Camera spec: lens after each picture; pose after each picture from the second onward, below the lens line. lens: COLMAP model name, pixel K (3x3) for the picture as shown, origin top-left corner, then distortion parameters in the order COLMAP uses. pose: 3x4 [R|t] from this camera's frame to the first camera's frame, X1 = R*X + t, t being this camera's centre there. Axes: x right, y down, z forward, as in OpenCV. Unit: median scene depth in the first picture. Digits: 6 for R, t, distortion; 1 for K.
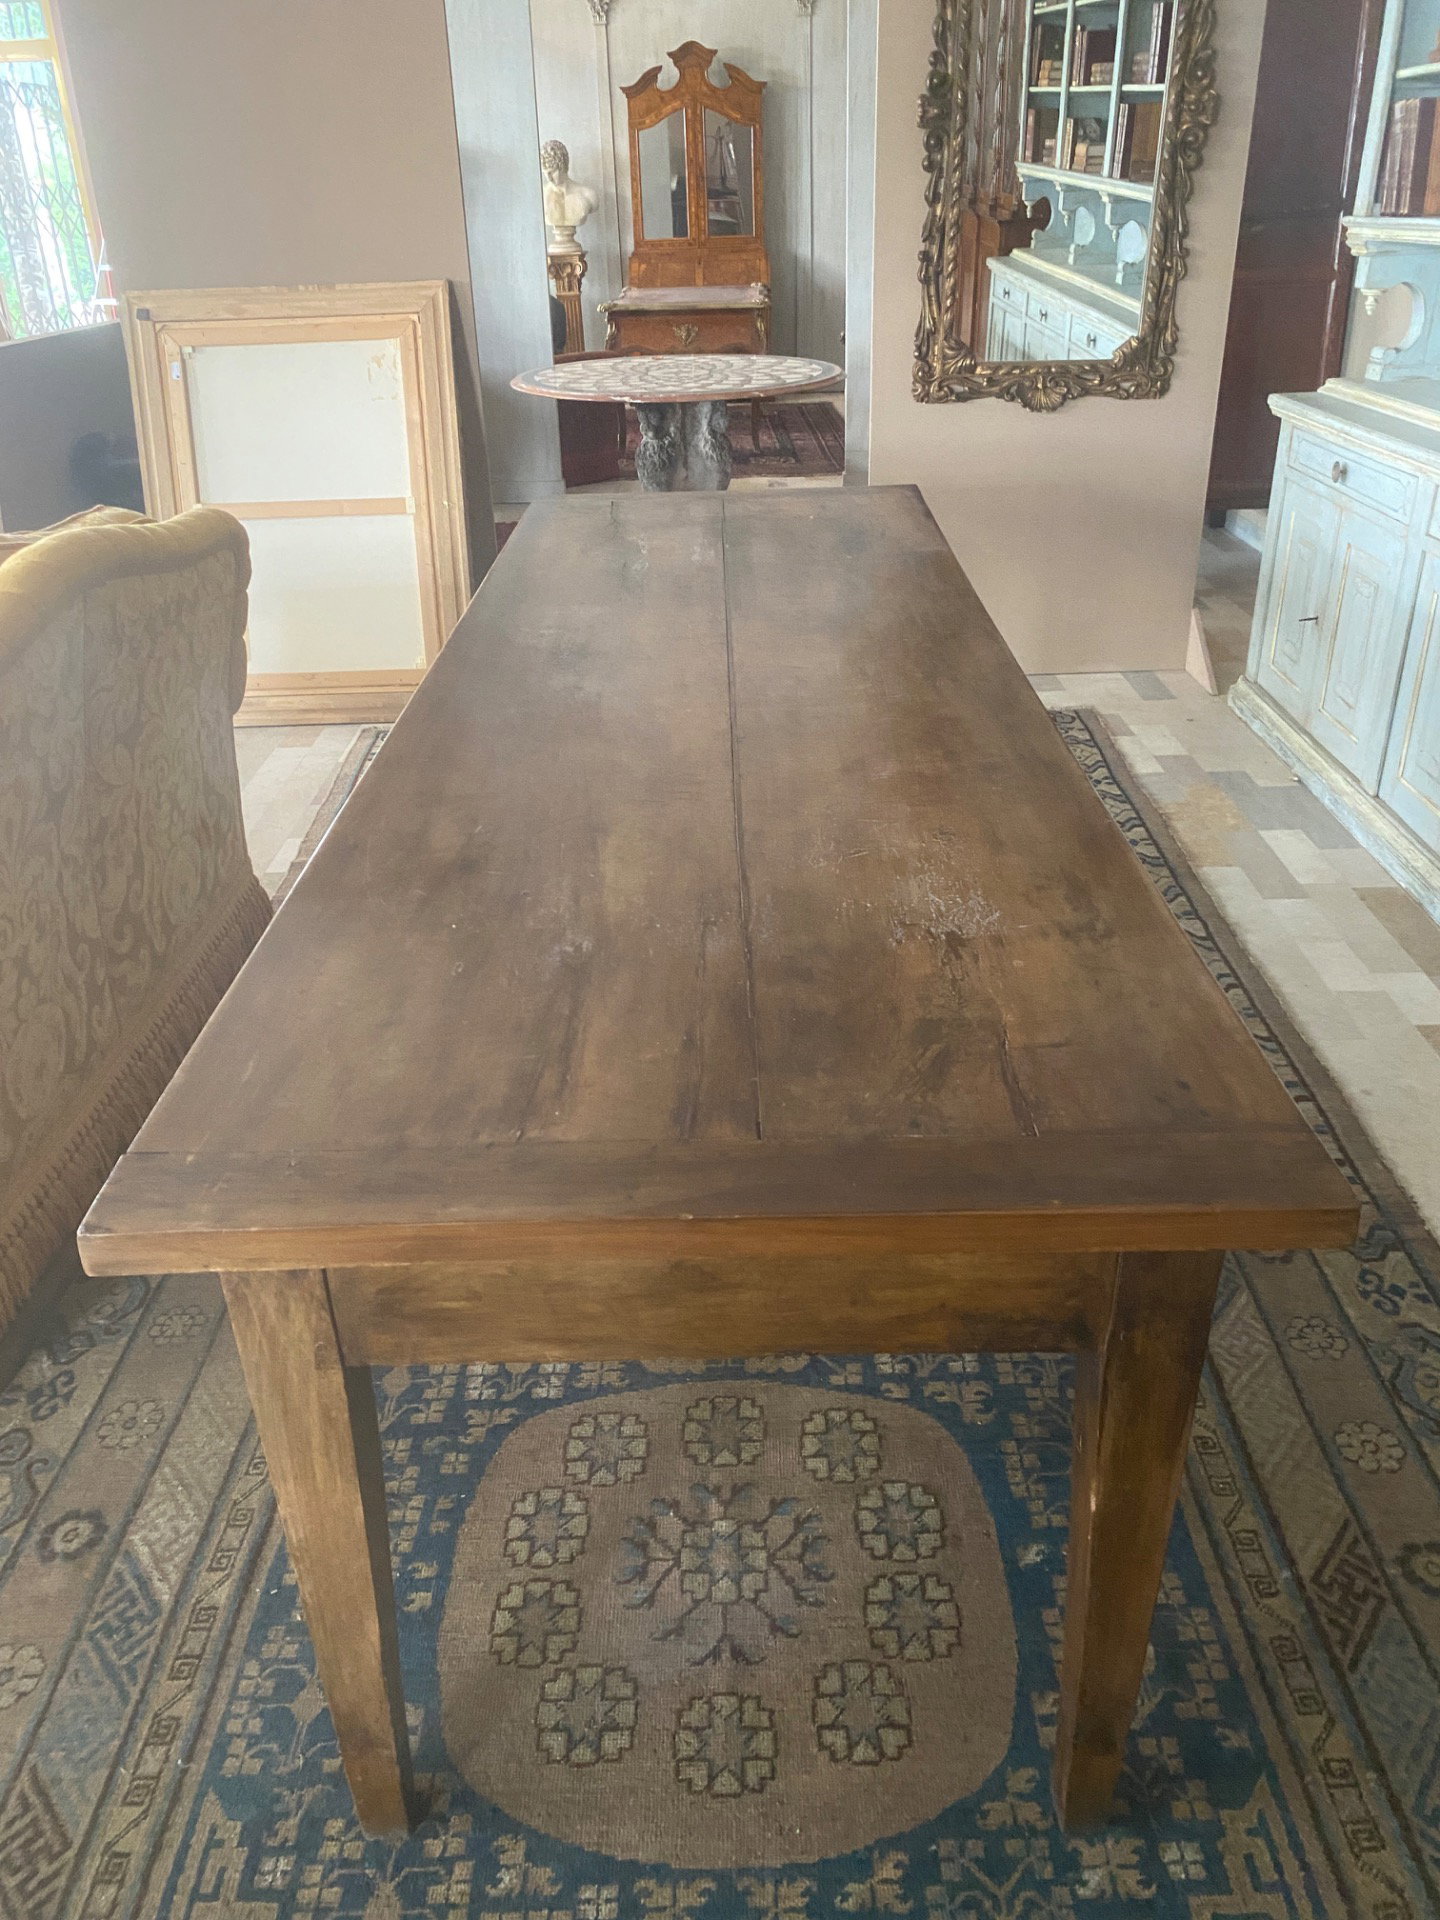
lens RADIAL K [[1454.9, 0, 719.6], [0, 1454.9, 949.6], [0, 0, 1]] dist [0.024847, -0.025599]
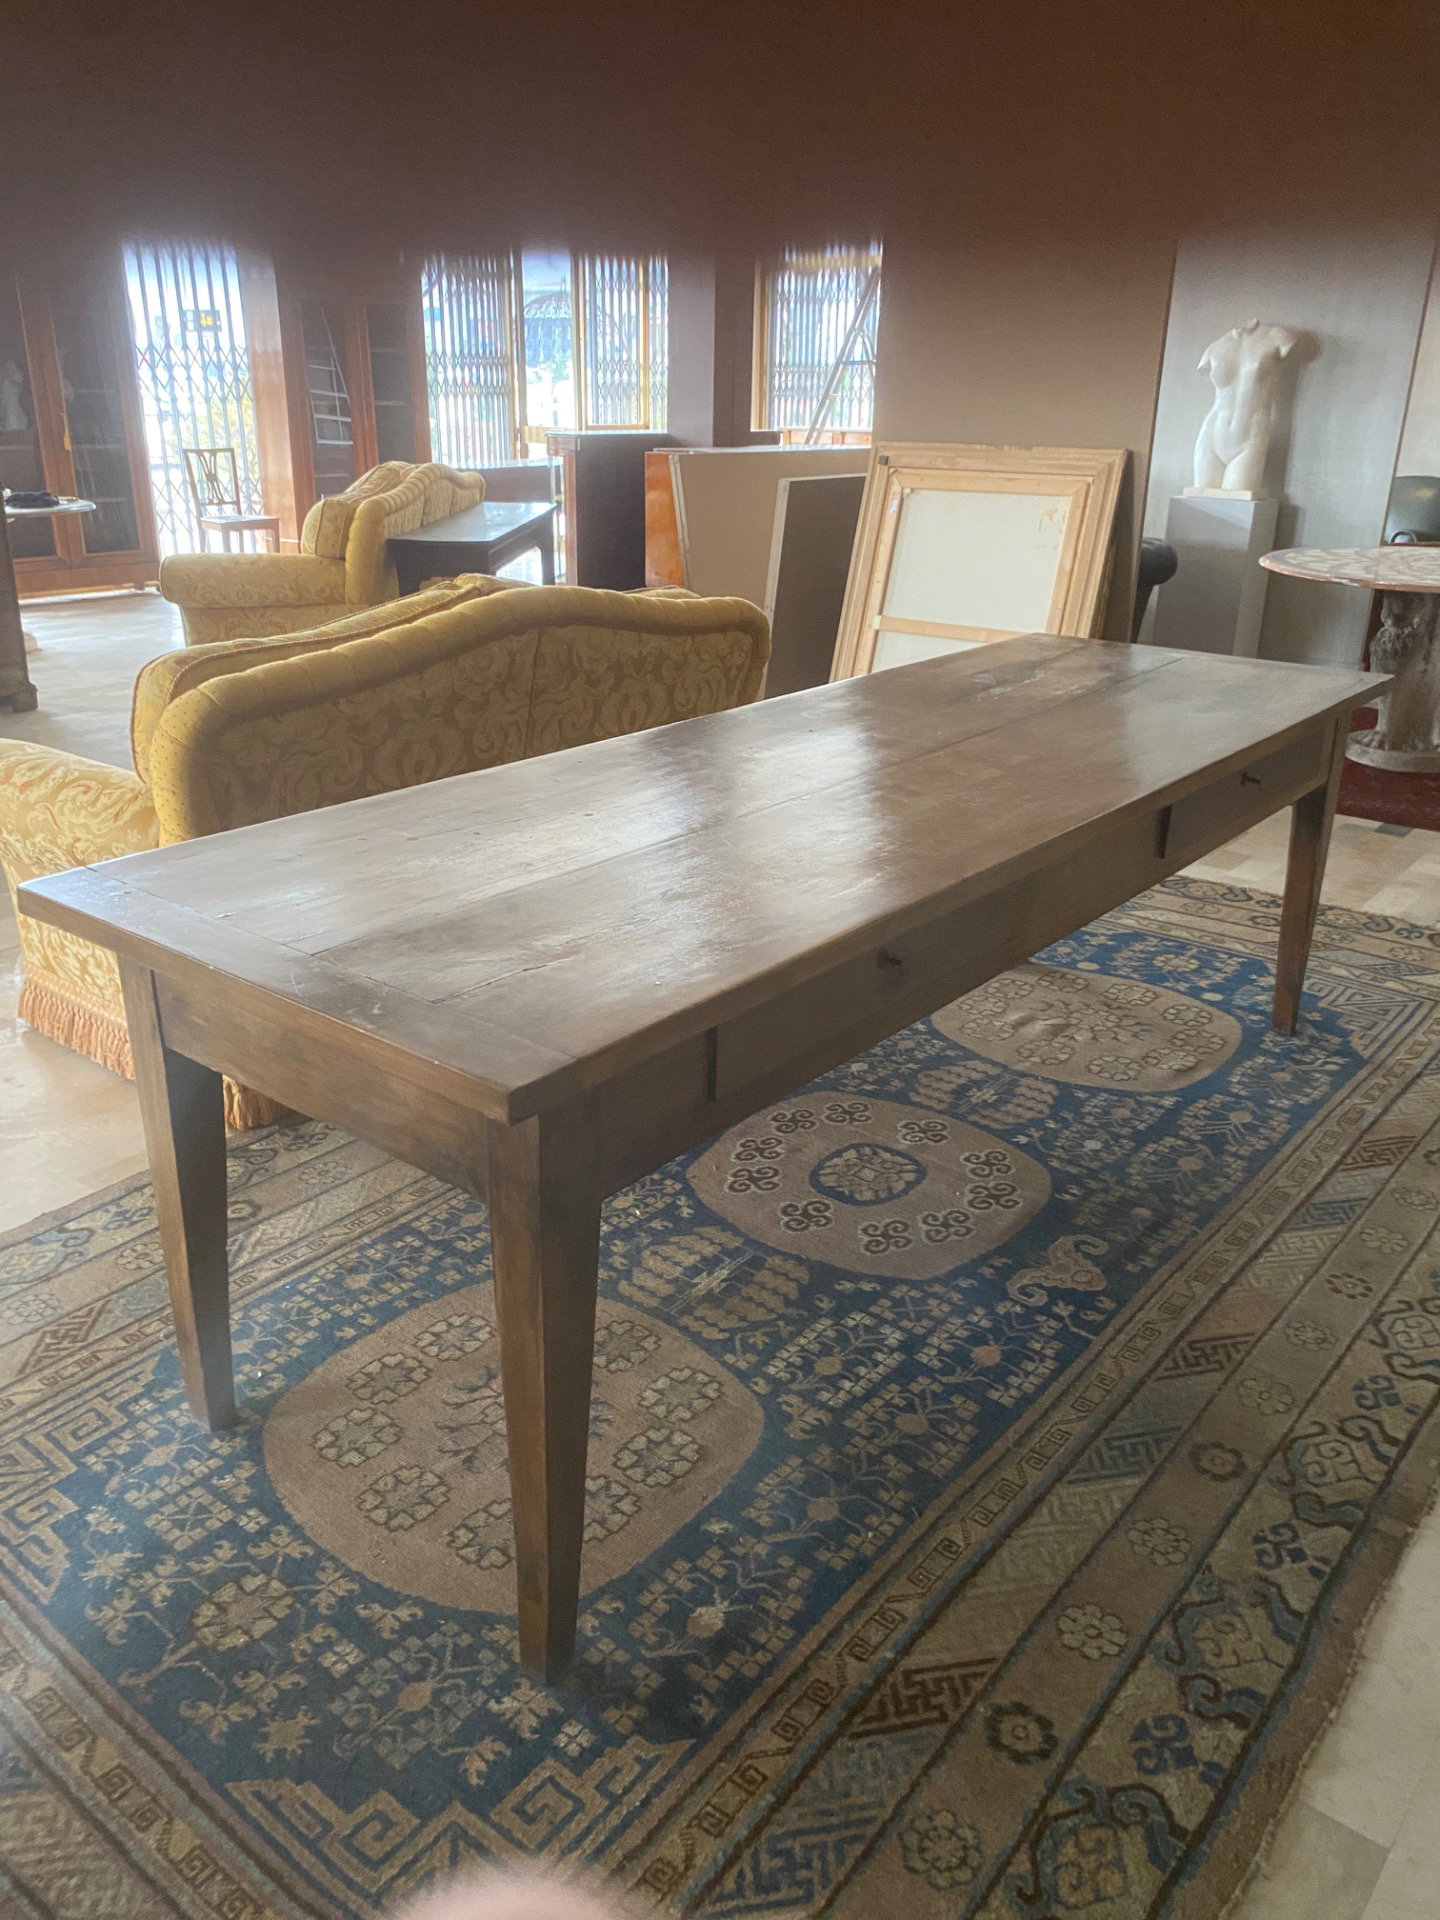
lens RADIAL K [[1451.3, 0, 711.8], [0, 1451.3, 958.9], [0, 0, 1]] dist [0.026534, -0.038686]
pose [[0.778814, 0.267955, -0.567140, 0.745211], [-0.321685, 0.946830, 0.005598, -0.004466], [0.538486, 0.178081, 0.823602, -0.003858]]
